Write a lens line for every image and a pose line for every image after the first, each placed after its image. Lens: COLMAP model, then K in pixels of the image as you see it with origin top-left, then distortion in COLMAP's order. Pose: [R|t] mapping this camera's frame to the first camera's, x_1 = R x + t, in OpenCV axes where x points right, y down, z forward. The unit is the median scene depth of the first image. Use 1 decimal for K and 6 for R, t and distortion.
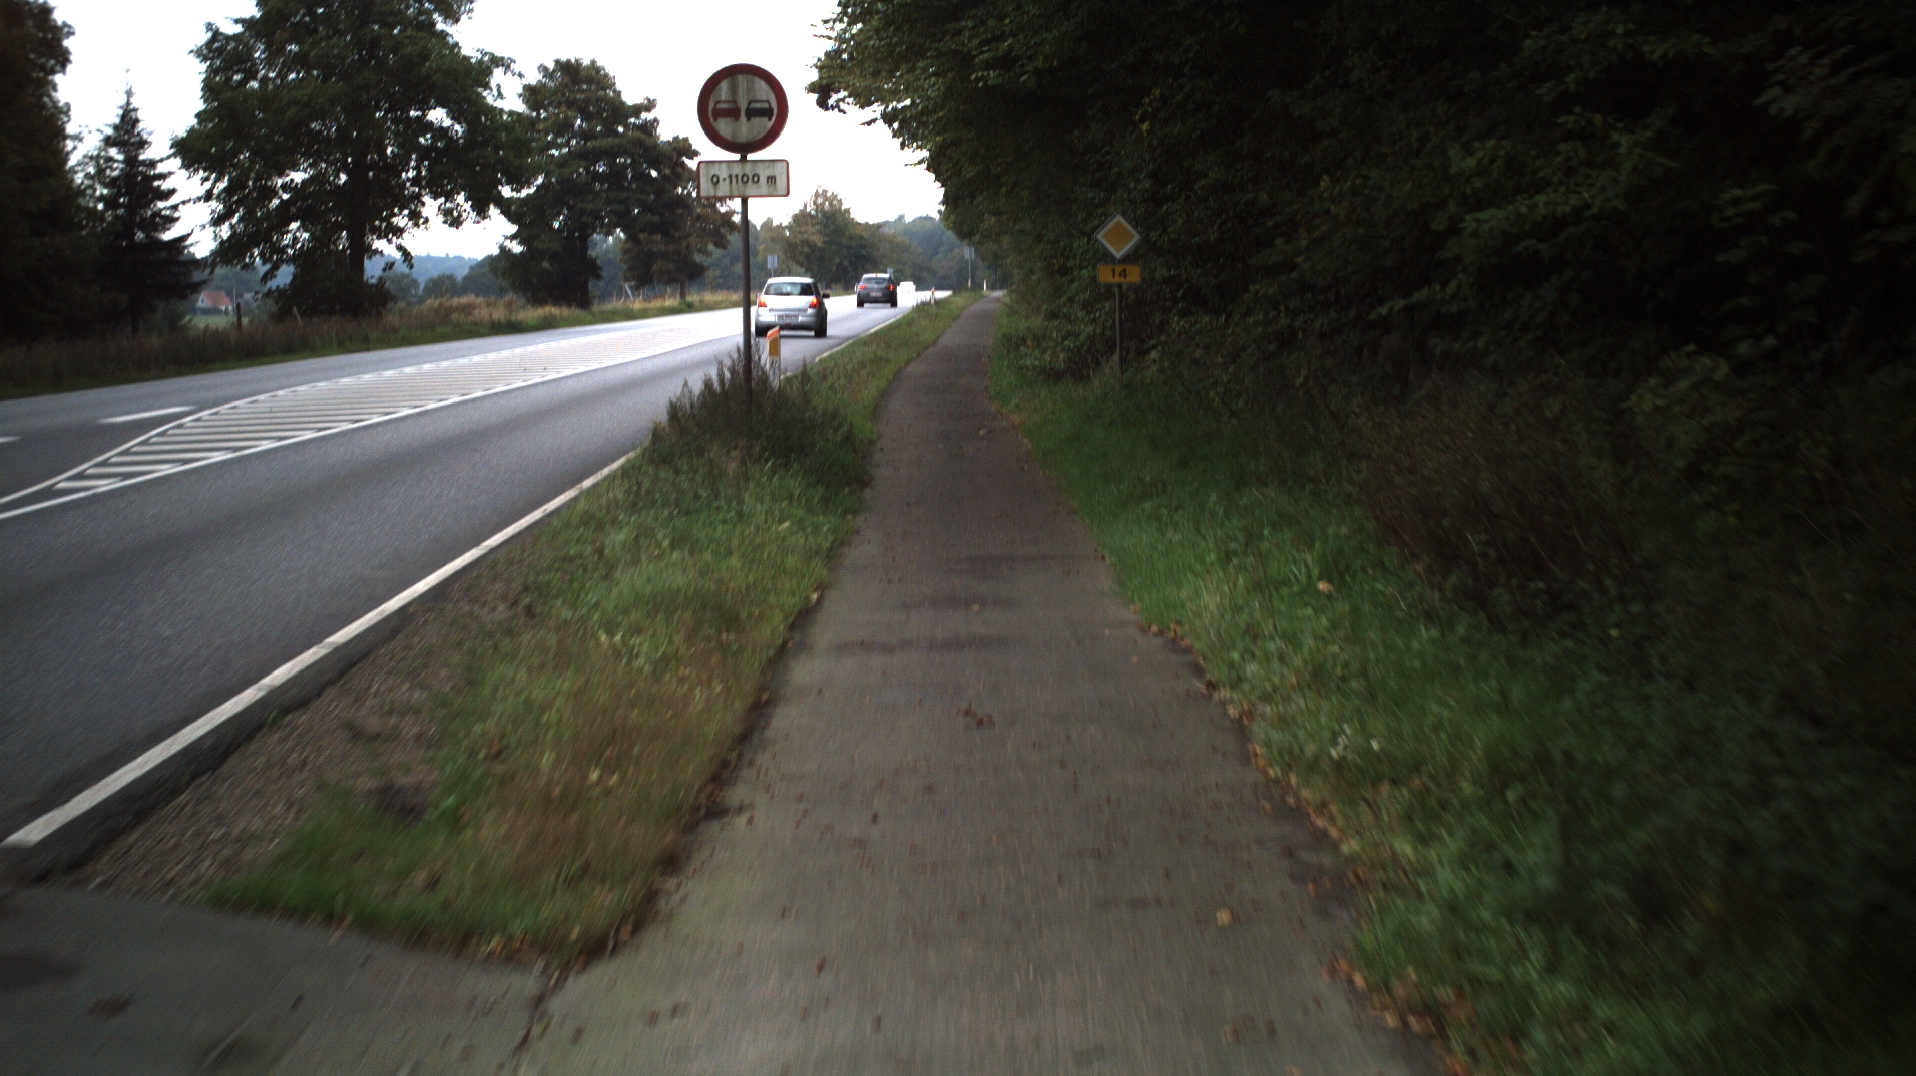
lens RADIAL K [[3294.0, 0, 958.0], [0, 3294.0, 538.0], [0, 0, 1]] dist [-0.270309, 0.218709]
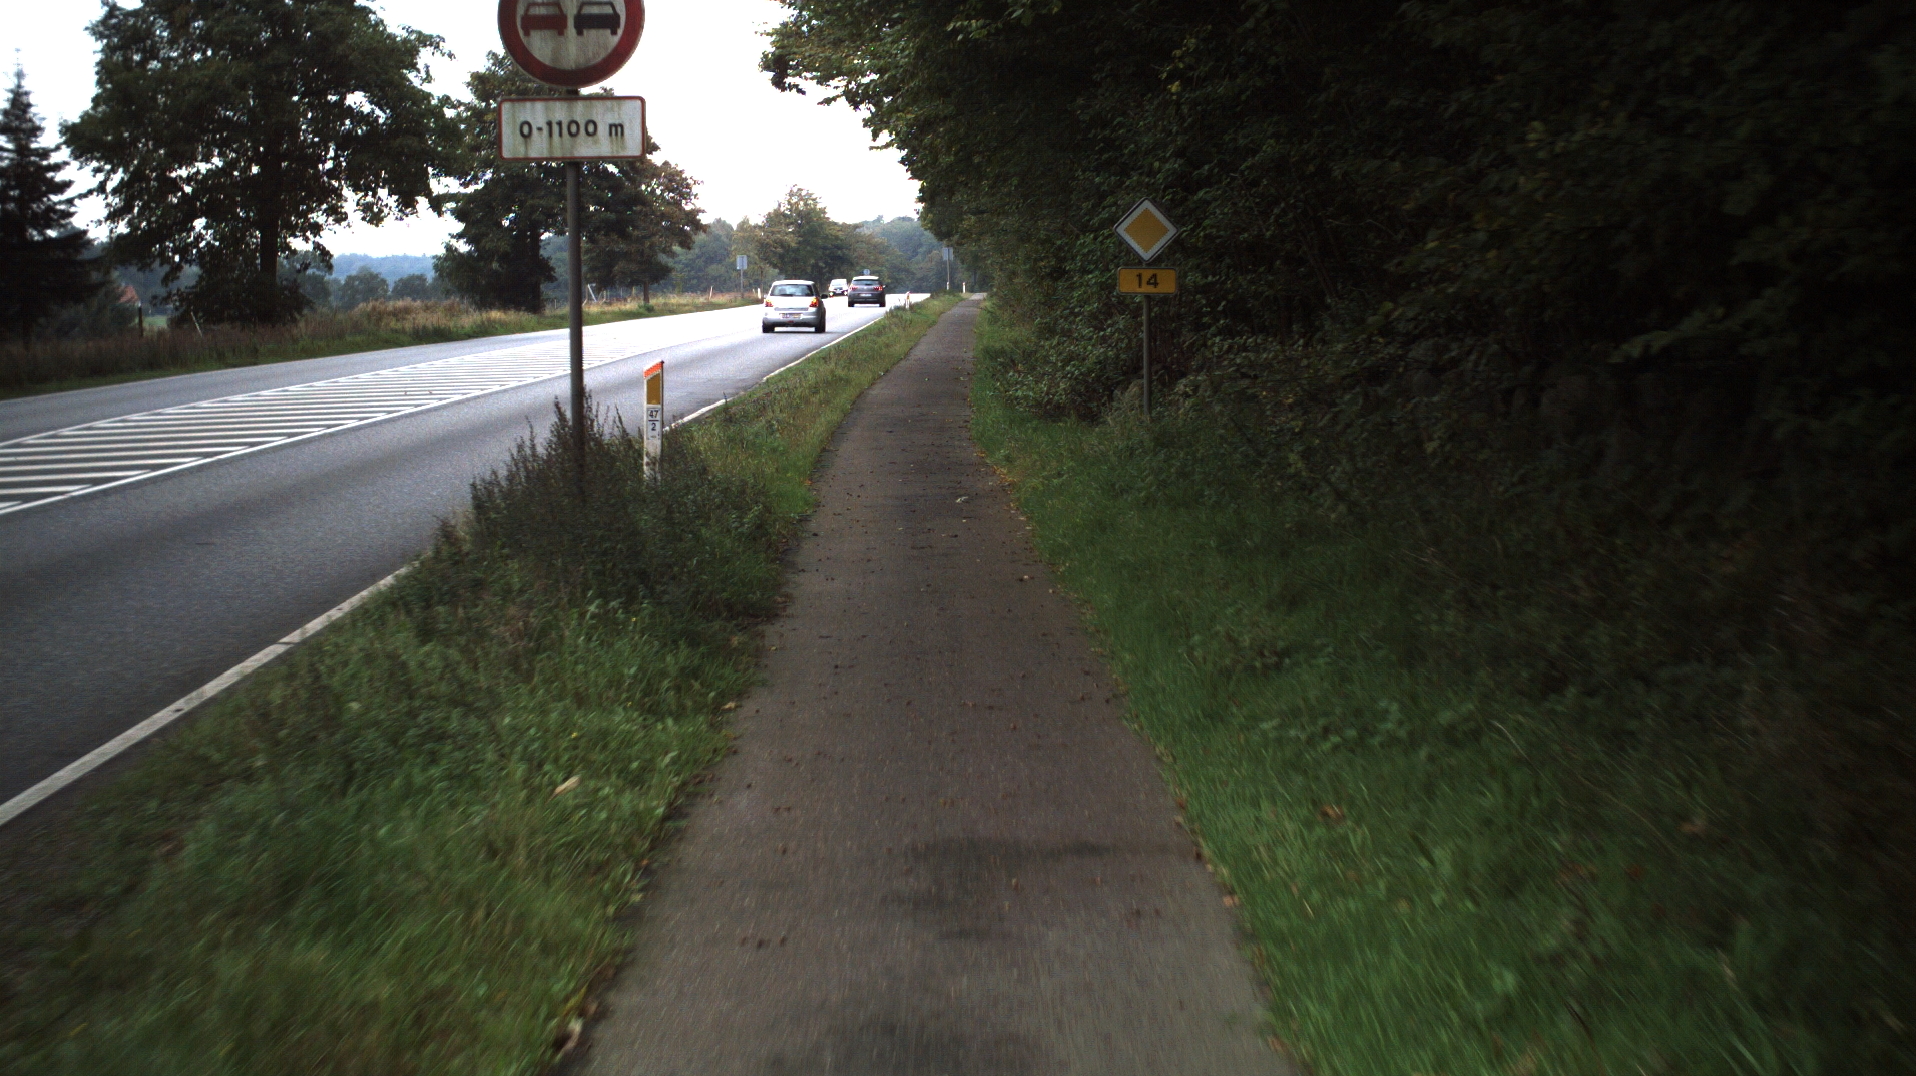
lens RADIAL K [[3294.0, 0, 958.0], [0, 3294.0, 538.0], [0, 0, 1]] dist [-0.270309, 0.218709]
pose [[0.999976, 0.002397, 0.006503, 0.000901], [-0.002394, 0.999997, -0.000423, -0.009611], [-0.006504, 0.000407, 0.999979, 0.113224]]
